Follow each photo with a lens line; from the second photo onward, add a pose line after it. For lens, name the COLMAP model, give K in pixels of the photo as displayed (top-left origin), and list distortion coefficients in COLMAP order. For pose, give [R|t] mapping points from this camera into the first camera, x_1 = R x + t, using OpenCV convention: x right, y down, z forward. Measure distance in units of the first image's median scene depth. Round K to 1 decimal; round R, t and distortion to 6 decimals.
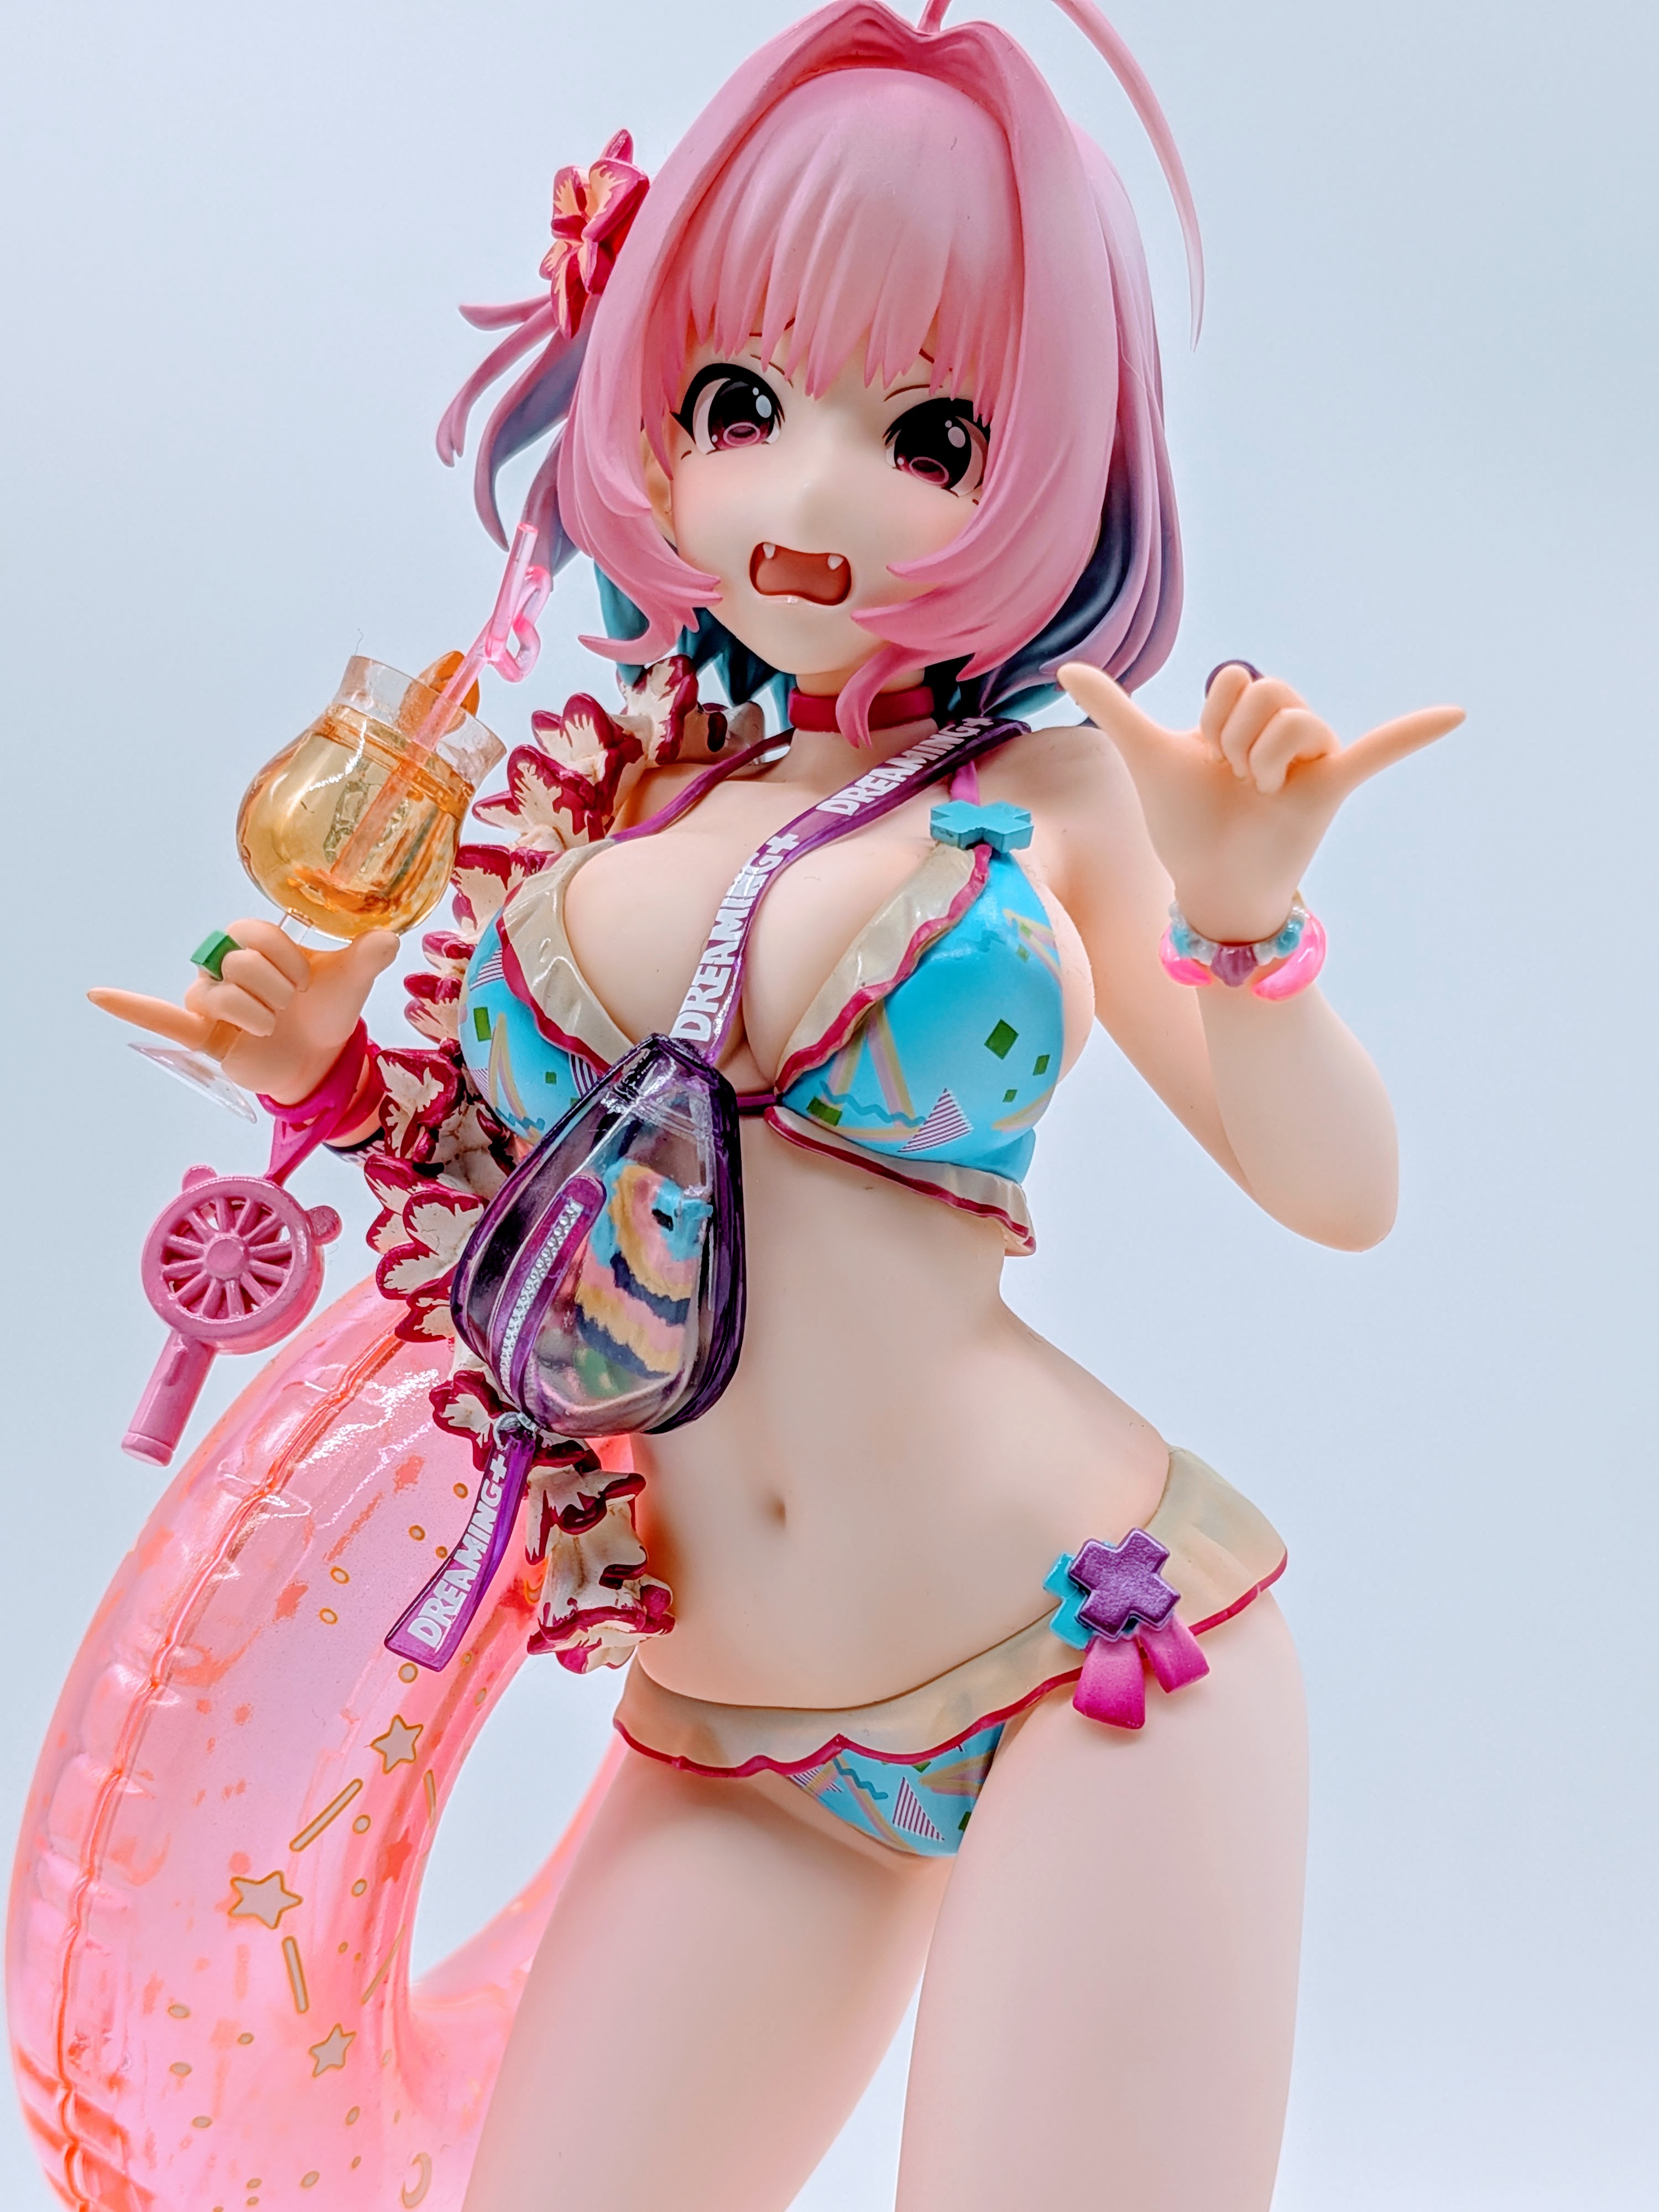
lens RADIAL K [[3271.2, 0, 823.2], [0, 3271.2, 1118.4], [0, 0, 1]] dist [0.068580, 0.000000]
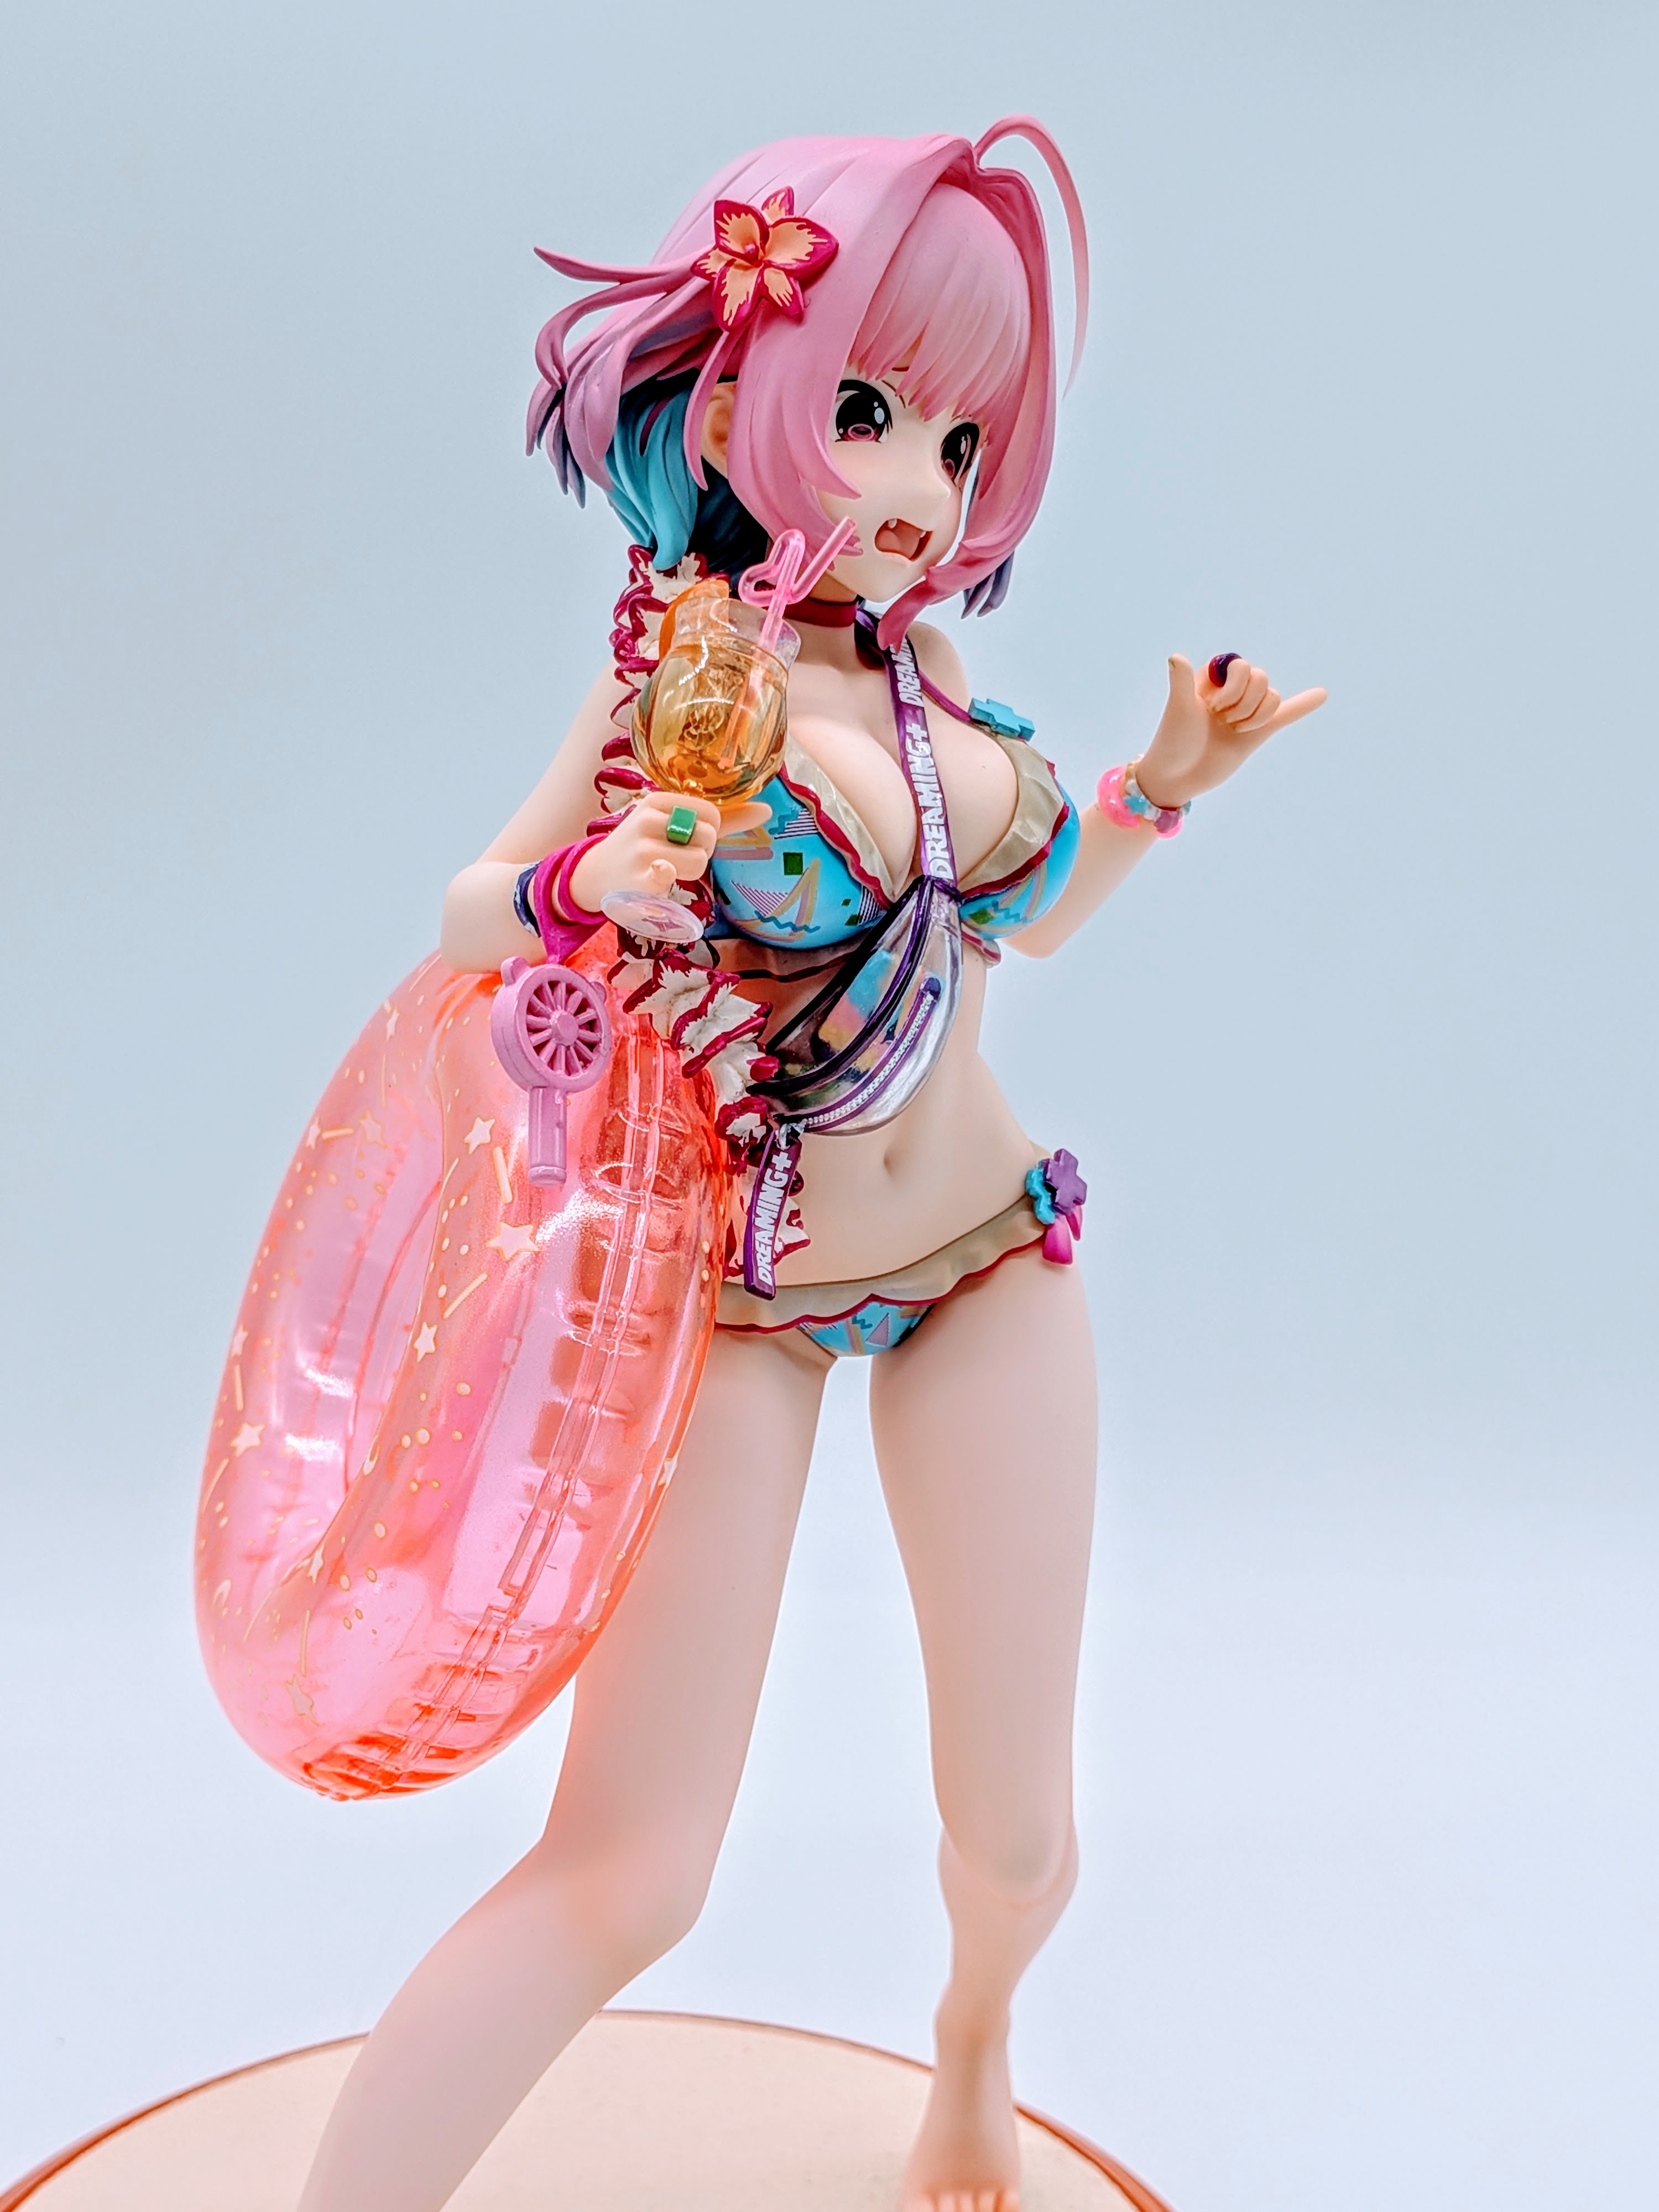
lens RADIAL K [[3271.2, 0, 837.8], [0, 3271.2, 1155.9], [0, 0, 1]] dist [0.068580, 0.000000]
pose [[0.571467, -0.137170, 0.809079, -1.266306], [-0.073248, 0.973469, 0.216777, -0.215733], [-0.817349, -0.183145, 0.546258, 0.169307]]
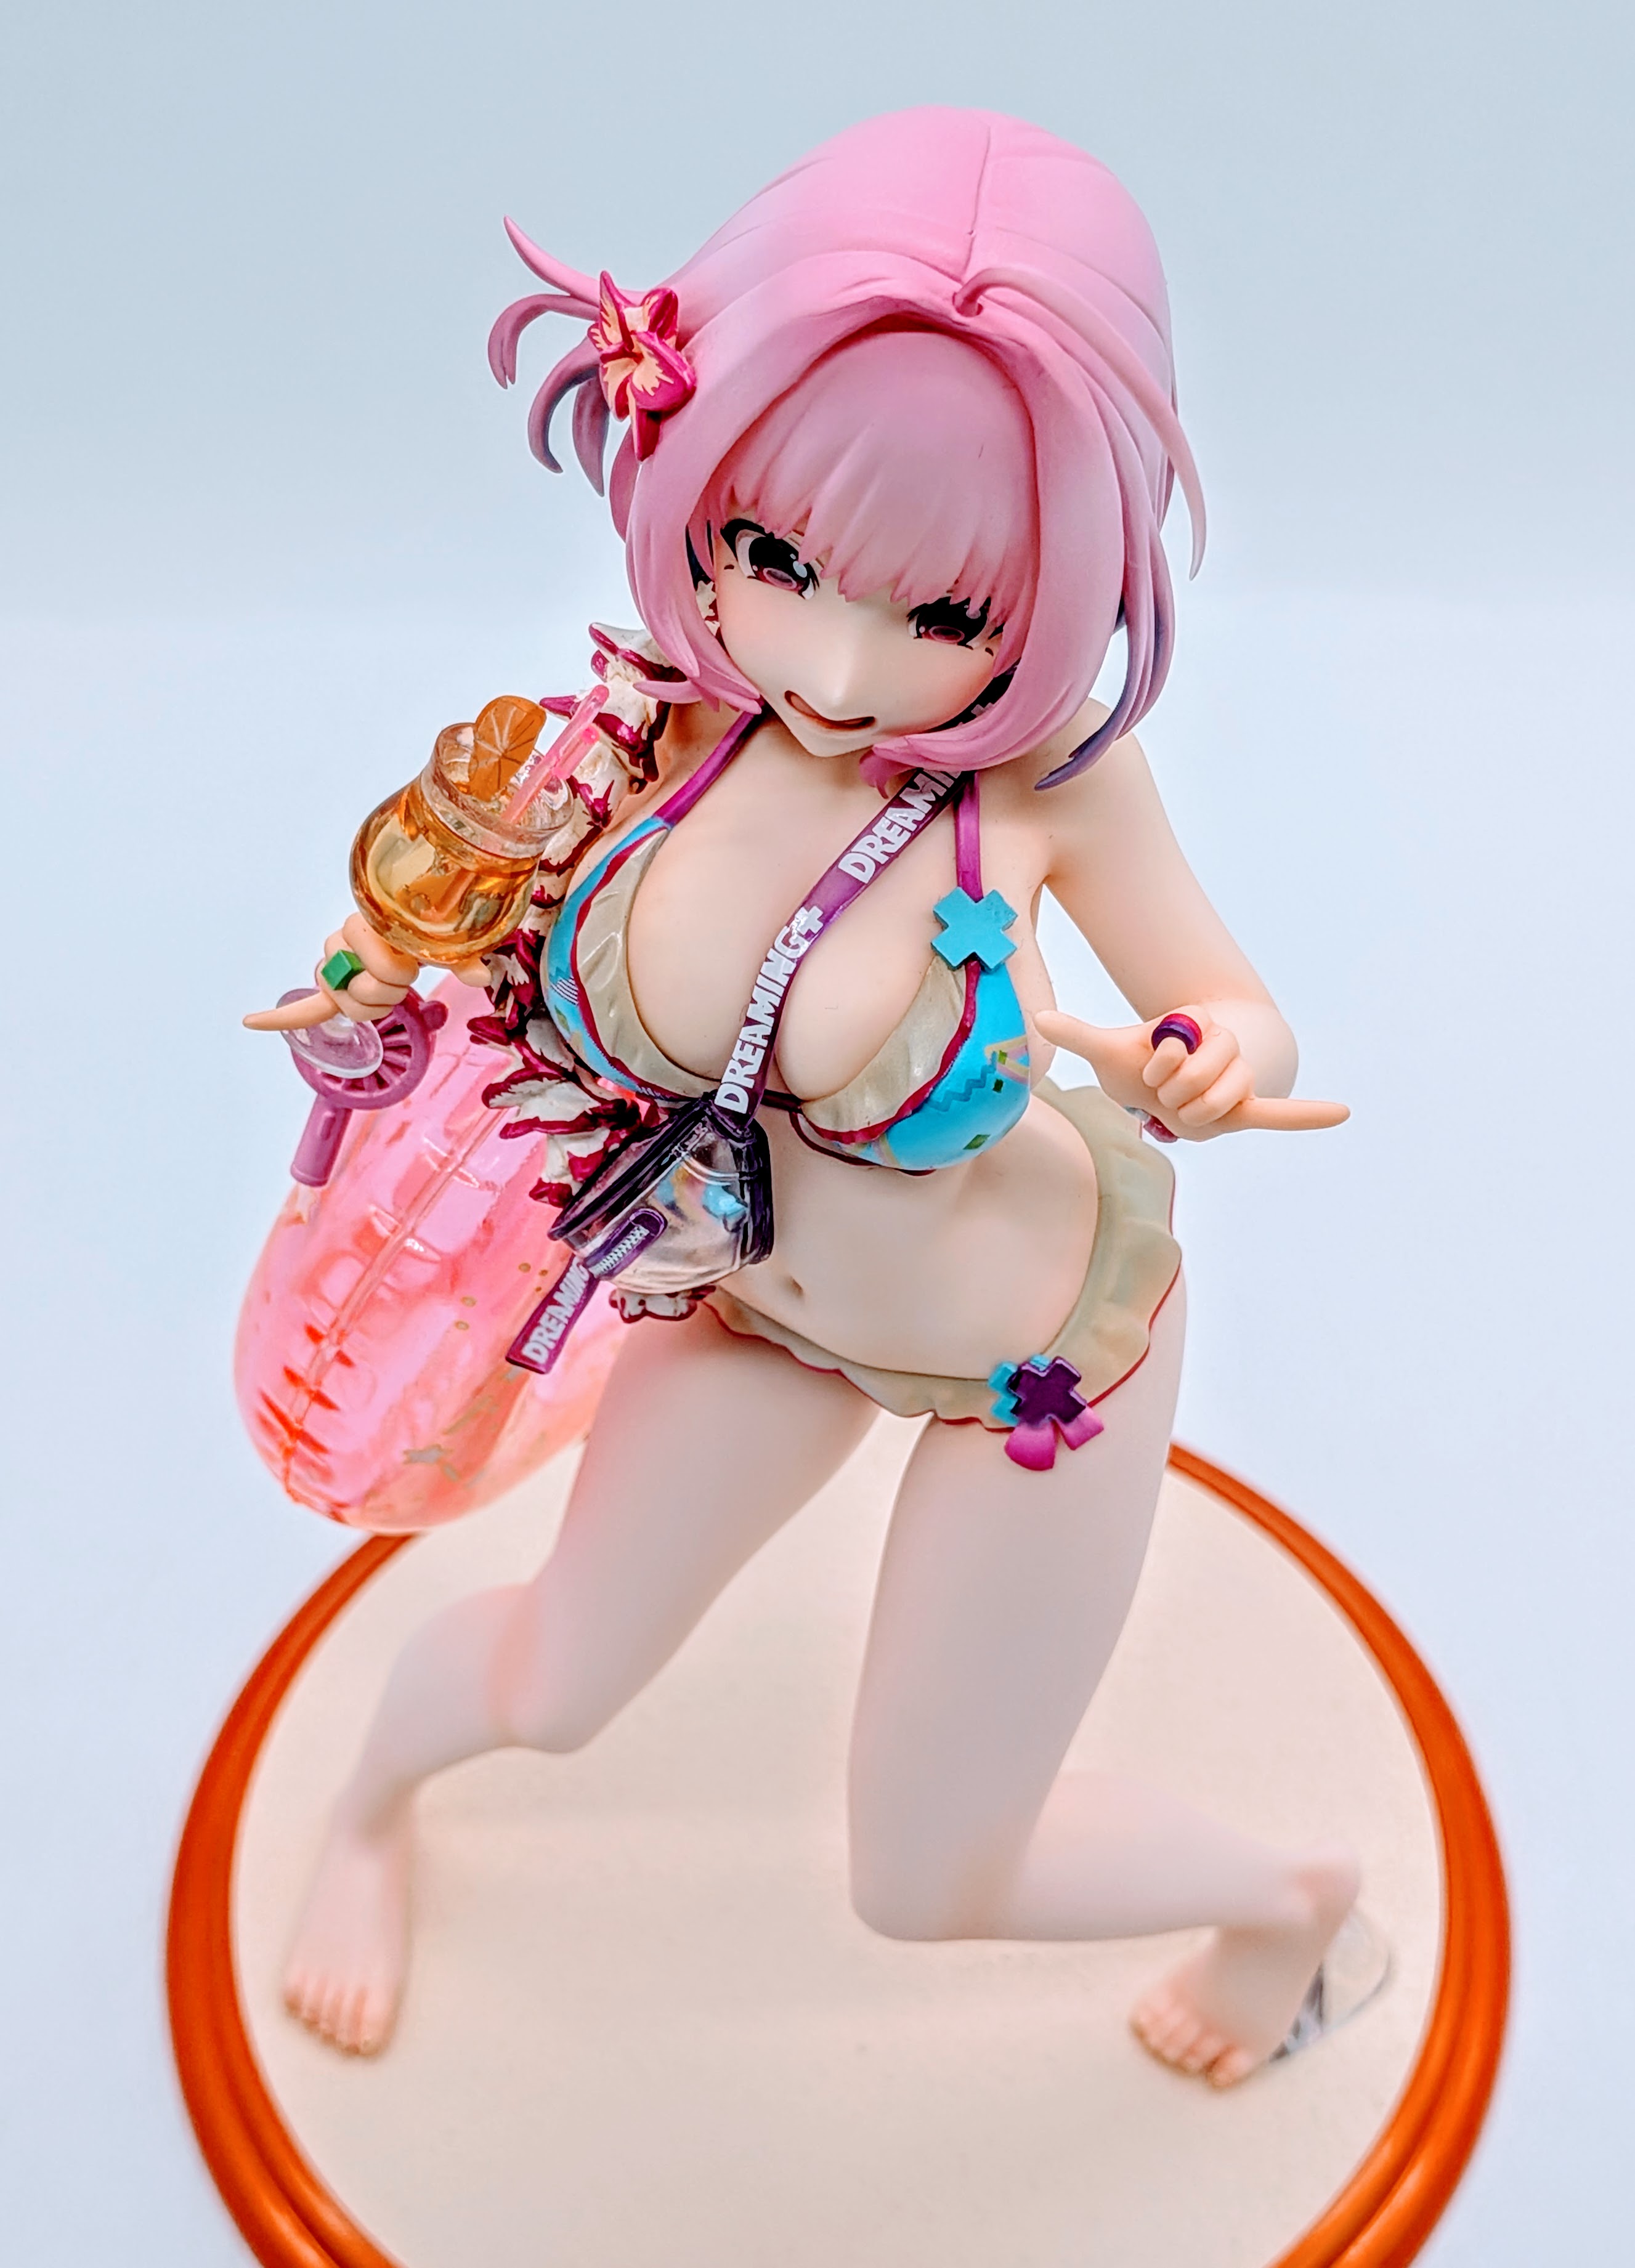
lens RADIAL K [[3657.5, 0, 877.6], [0, 3657.5, 1044.2], [0, 0, 1]] dist [0.051274, 0.000000]
pose [[0.999445, 0.029330, 0.015779, -0.006969], [-0.031719, 0.693821, 0.719449, -1.005828], [0.010154, -0.719550, 0.694366, 0.038670]]
